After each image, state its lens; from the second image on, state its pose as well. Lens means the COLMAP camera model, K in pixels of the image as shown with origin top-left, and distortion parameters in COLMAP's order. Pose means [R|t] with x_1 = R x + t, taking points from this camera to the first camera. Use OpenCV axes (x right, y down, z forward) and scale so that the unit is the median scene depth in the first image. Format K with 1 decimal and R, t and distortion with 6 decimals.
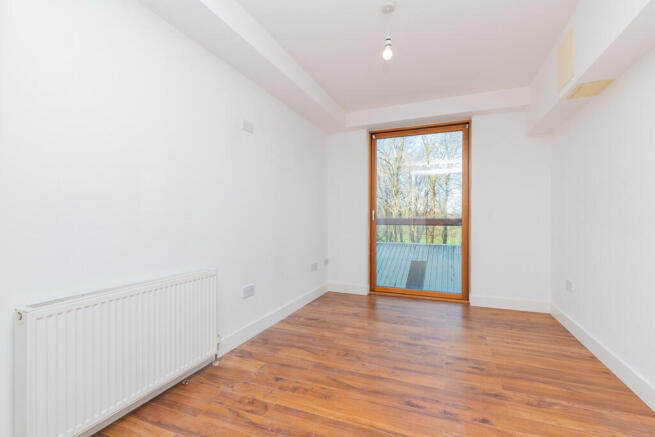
lens RADIAL K [[295.3, 0, 330.2], [0, 295.3, 220.0], [0, 0, 1]] dist [0.005074, -0.000430]
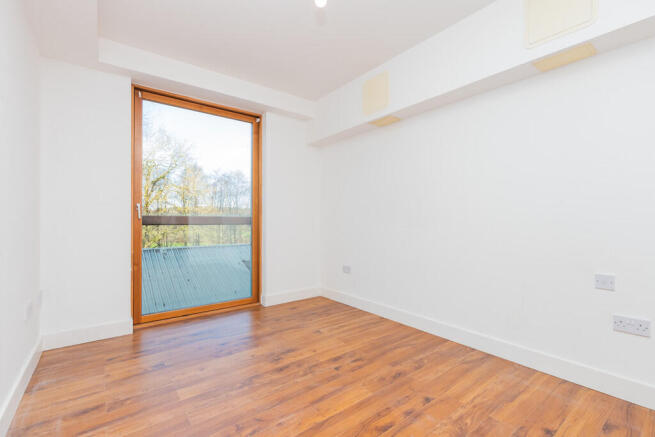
lens RADIAL K [[295.3, 0, 330.5], [0, 295.3, 220.7], [0, 0, 1]] dist [0.005074, -0.000430]
pose [[0.494815, -0.001541, 0.868997, -0.363421], [0.004559, 0.999989, -0.000822, 0.014258], [-0.868986, 0.004369, 0.494817, 0.472150]]
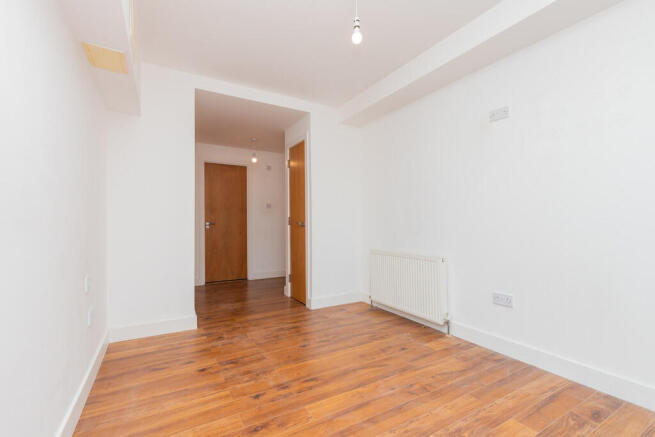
lens RADIAL K [[295.3, 0, 328.1], [0, 295.3, 218.9], [0, 0, 1]] dist [0.005074, -0.000430]
pose [[-0.612674, -0.002829, -0.790330, 0.766160], [0.002867, 0.999979, -0.005803, 0.004878], [0.790330, -0.005821, -0.612653, 1.171485]]
